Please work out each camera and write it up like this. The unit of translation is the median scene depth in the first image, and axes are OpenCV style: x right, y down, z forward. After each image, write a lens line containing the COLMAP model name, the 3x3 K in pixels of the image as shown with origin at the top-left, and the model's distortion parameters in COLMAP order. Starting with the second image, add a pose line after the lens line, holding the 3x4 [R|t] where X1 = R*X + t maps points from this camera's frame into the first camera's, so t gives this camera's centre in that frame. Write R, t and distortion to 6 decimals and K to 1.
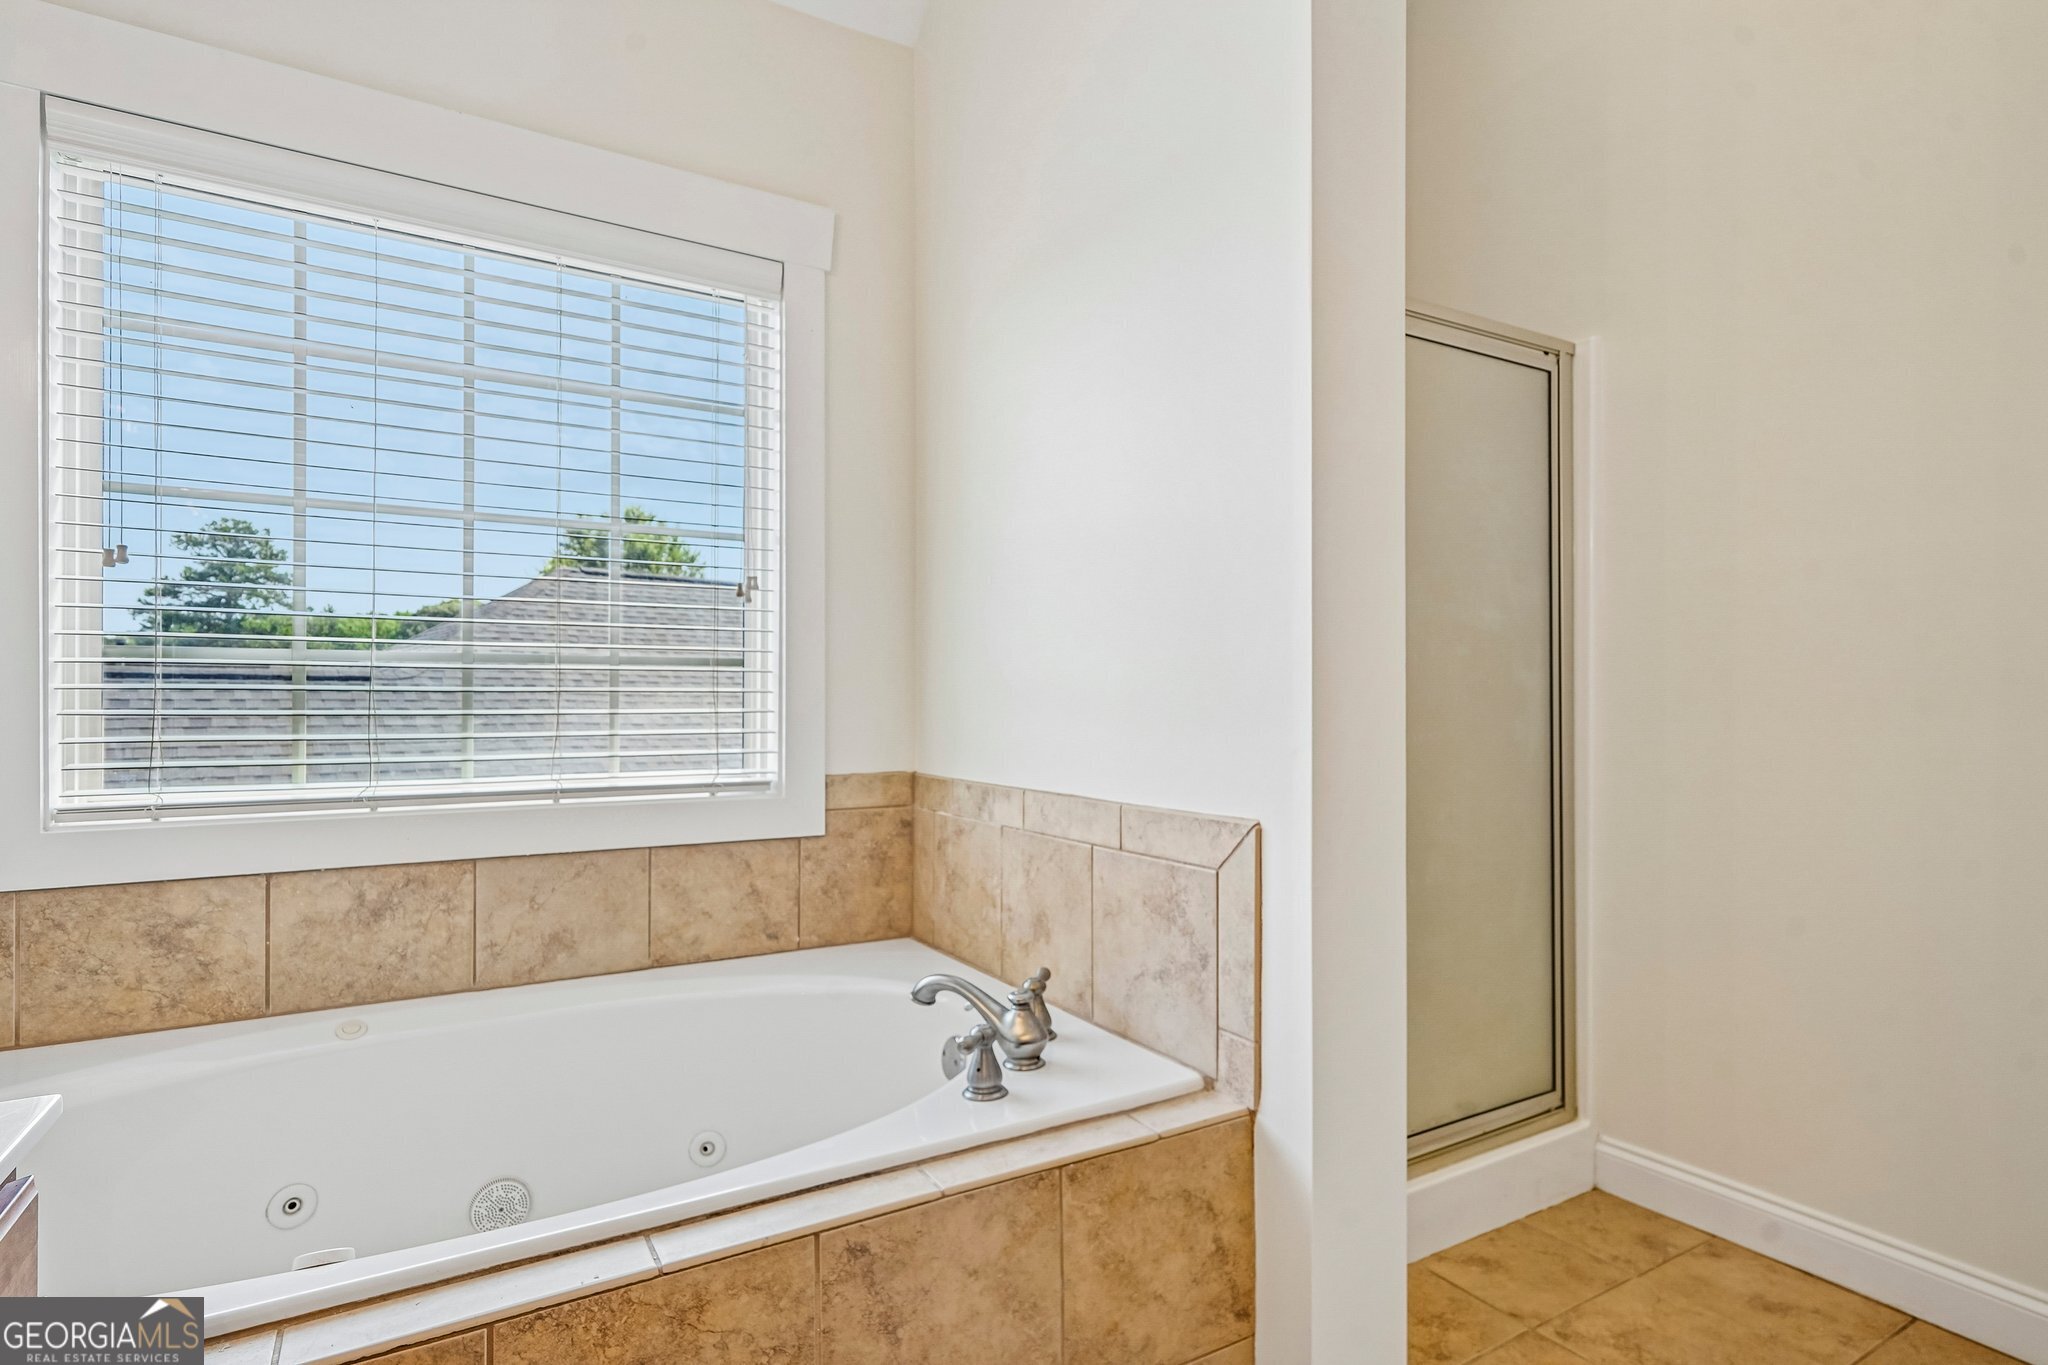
lens RADIAL K [[1047.7, 0, 1100.4], [0, 1047.7, 708.5], [0, 0, 1]] dist [0.003725, 0.000920]
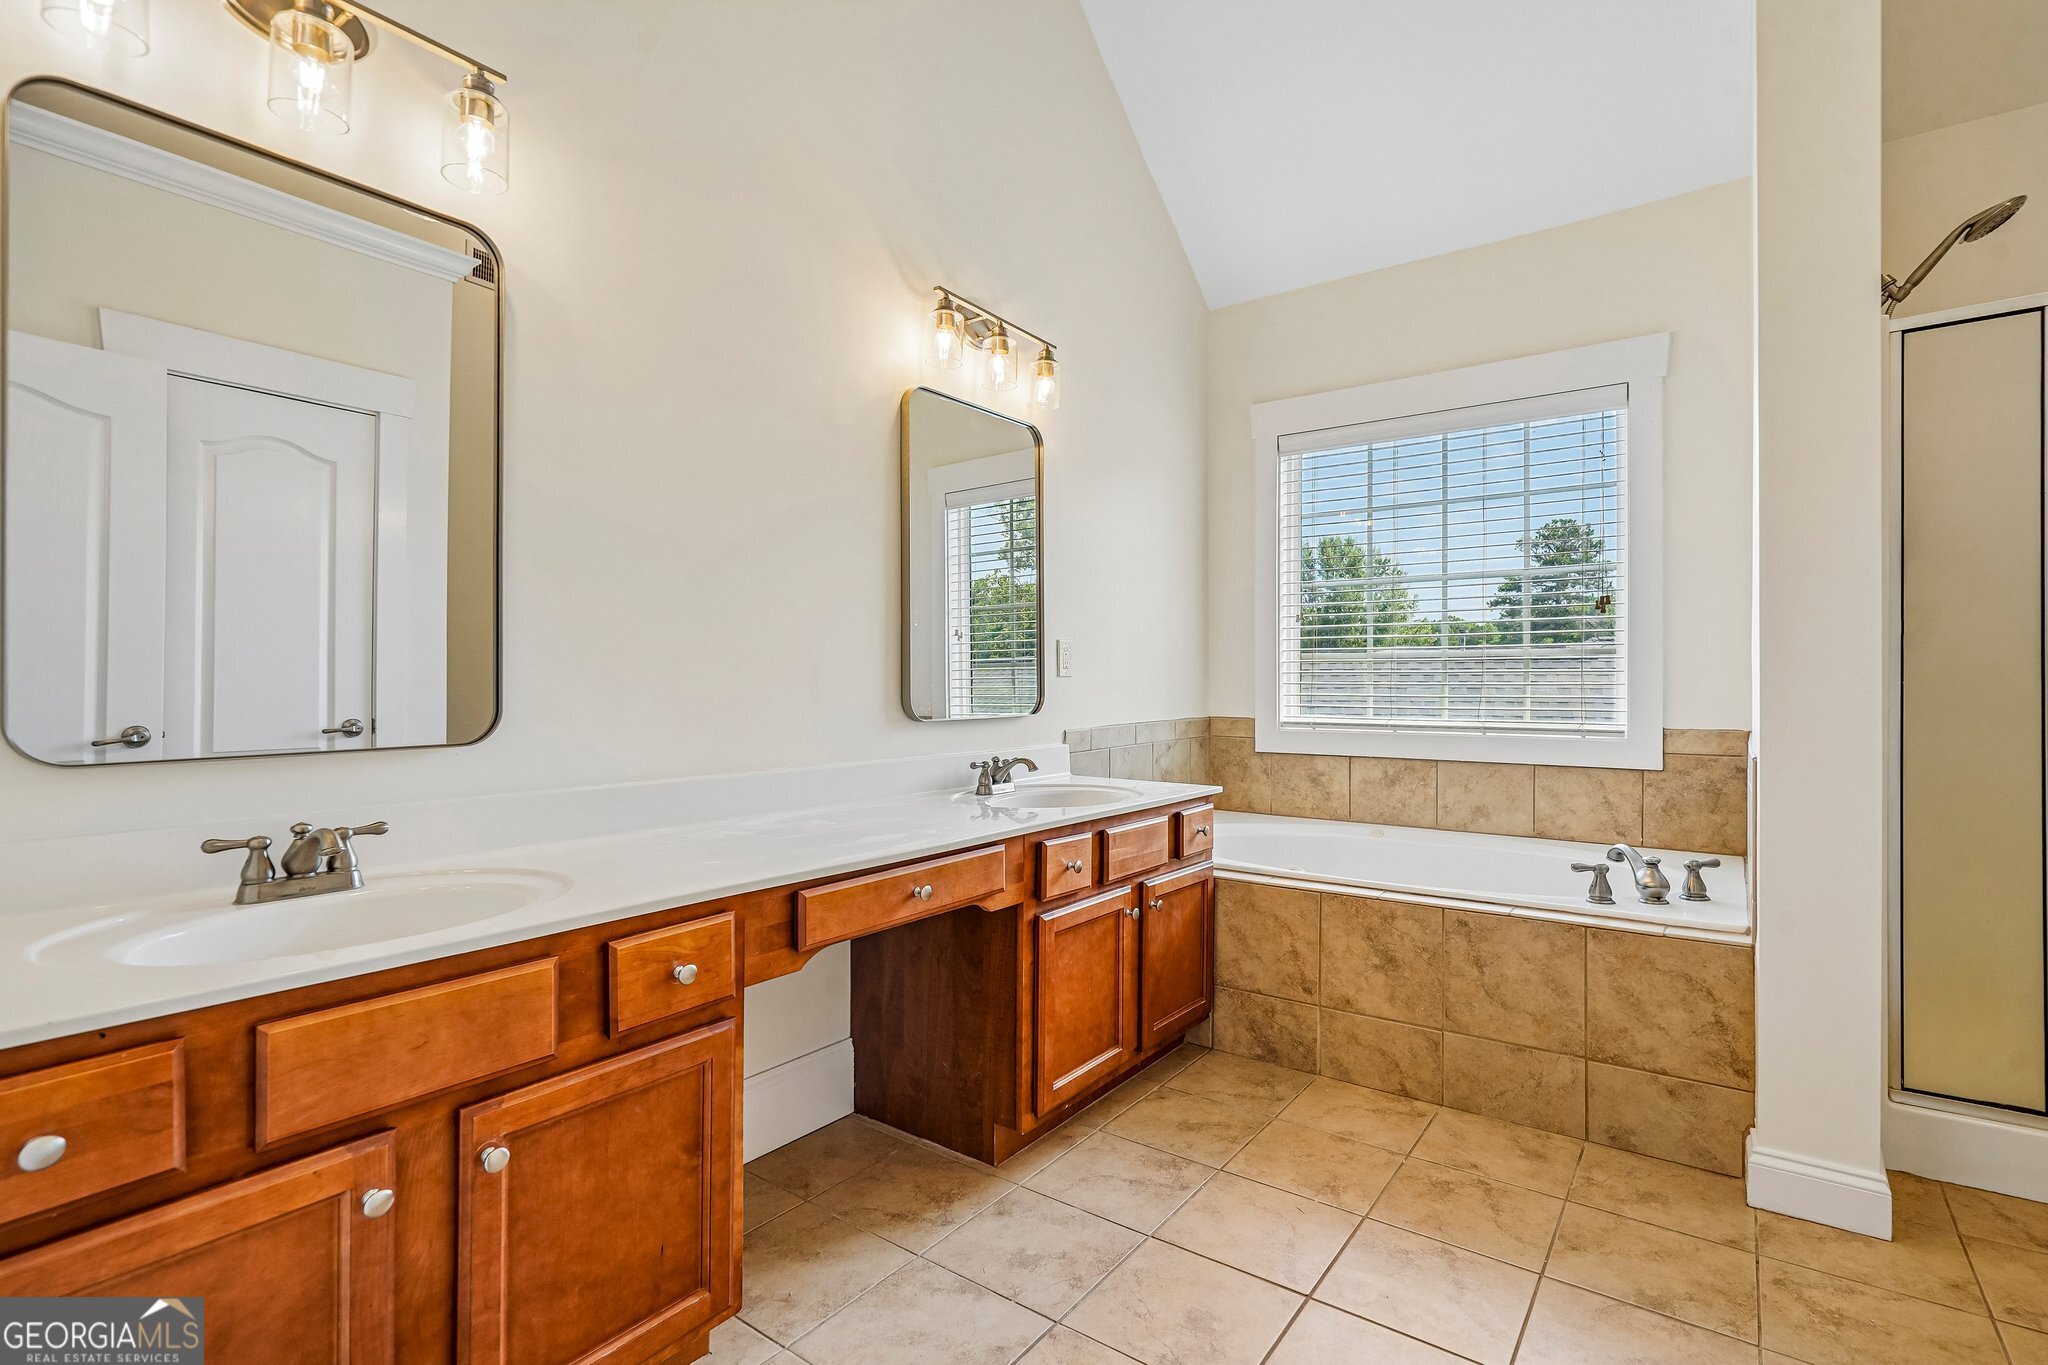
lens RADIAL K [[955.1, 0, 1000.7], [0, 955.1, 686.0], [0, 0, 1]] dist [-0.003328, 0.003159]
pose [[0.363997, 0.005870, -0.931382, 0.815740], [-0.002072, 0.999983, 0.005493, 0.000579], [0.931398, -0.000069, 0.364003, -0.413614]]
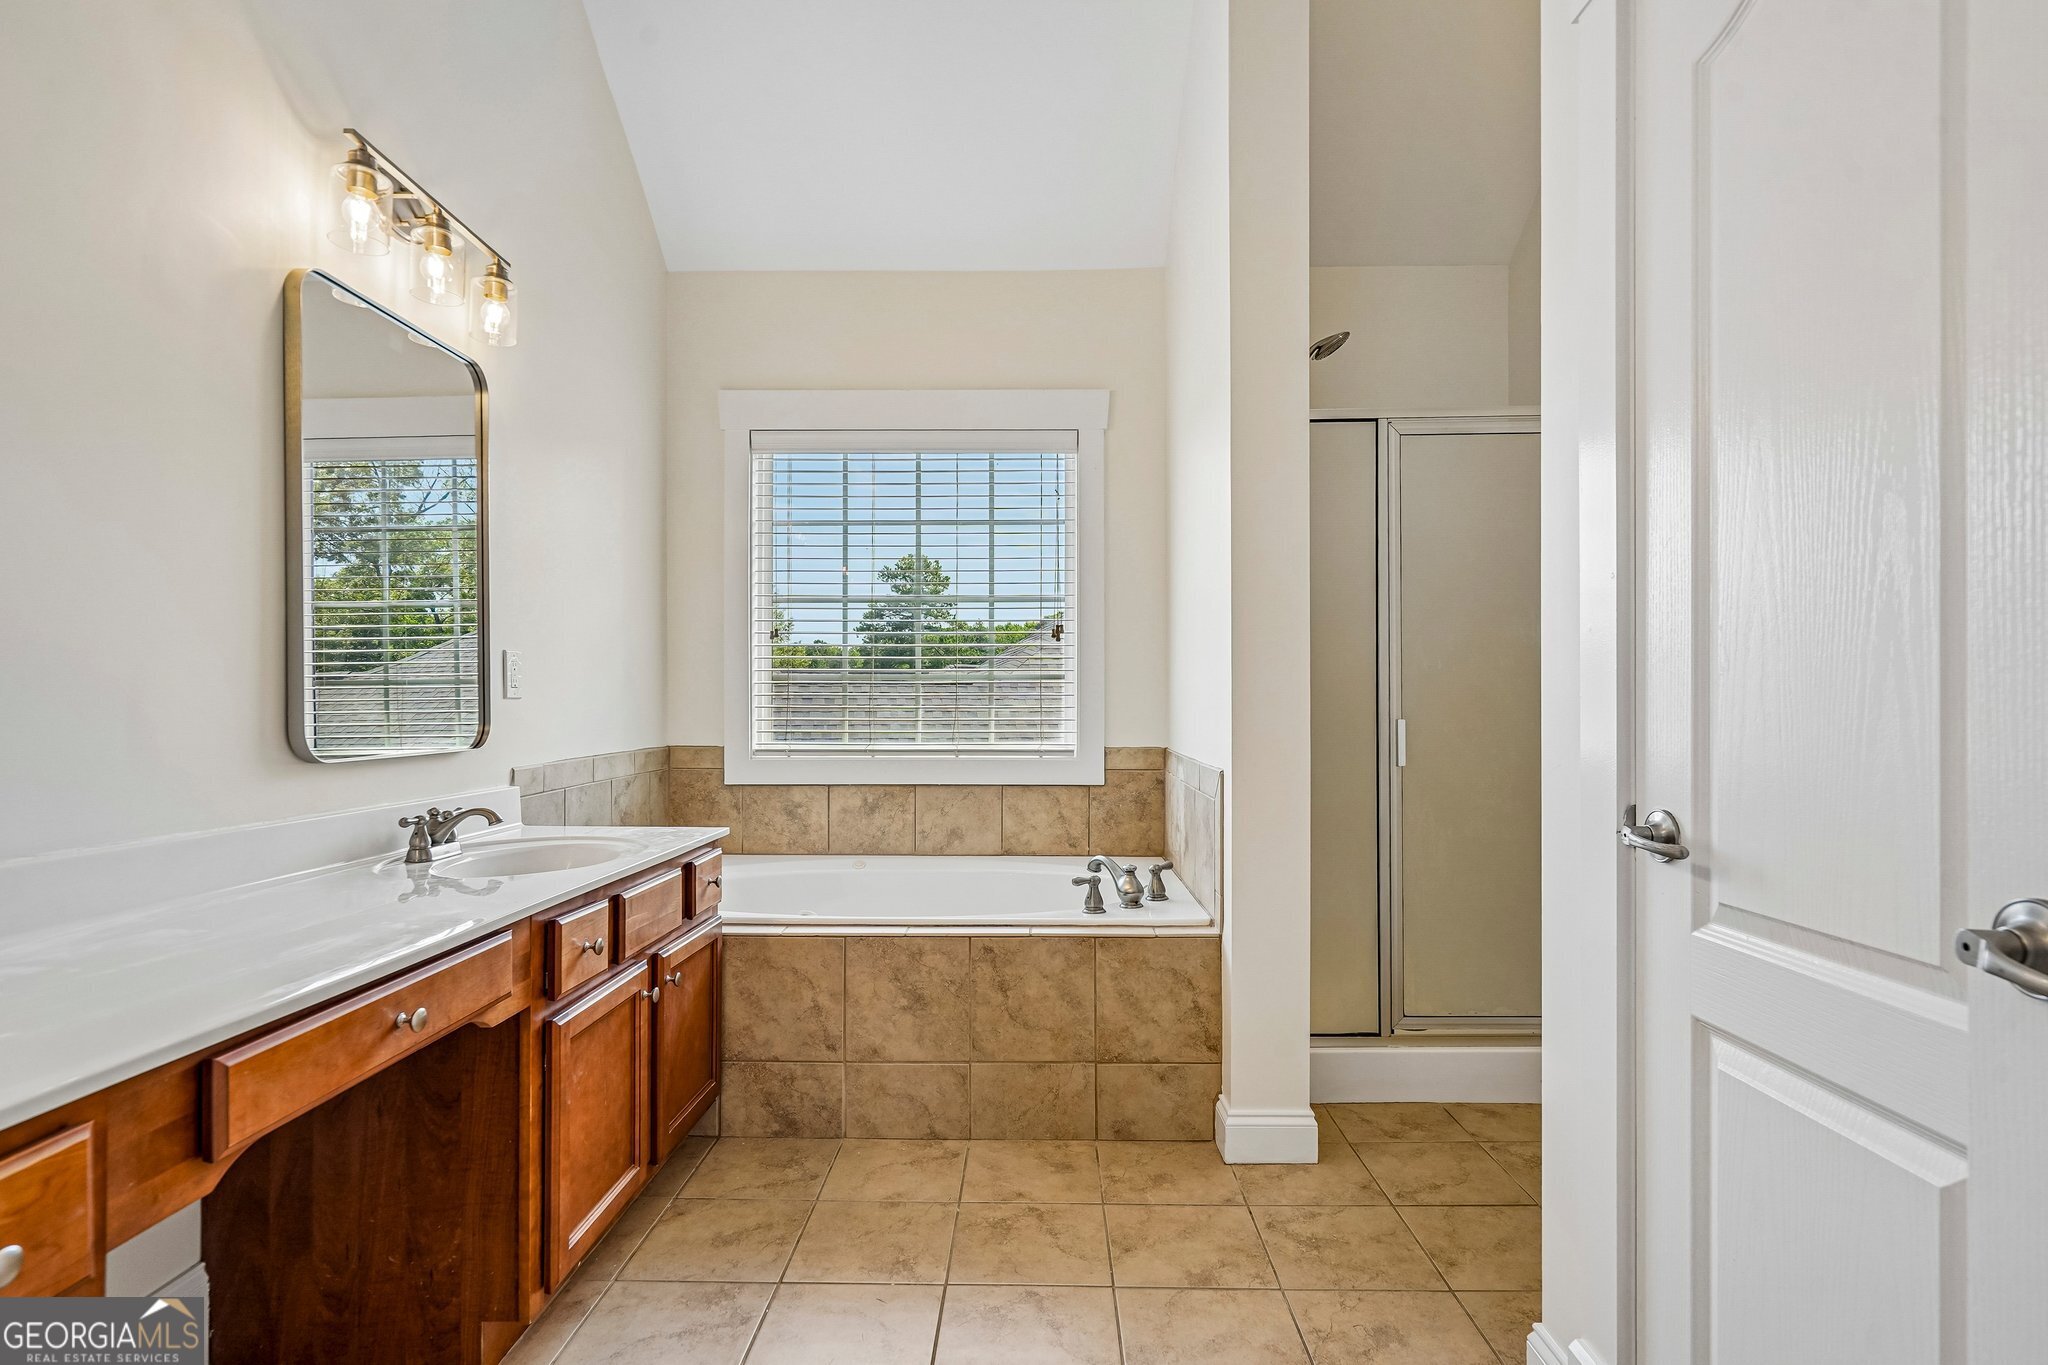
lens RADIAL K [[1027.5, 0, 1019.3], [0, 1027.5, 712.5], [0, 0, 1]] dist [0.000910, 0.001452]
pose [[0.837204, 0.005539, -0.546862, 0.627932], [-0.002370, 0.999976, 0.006500, 0.001812], [0.546885, -0.004145, 0.837197, -0.484512]]
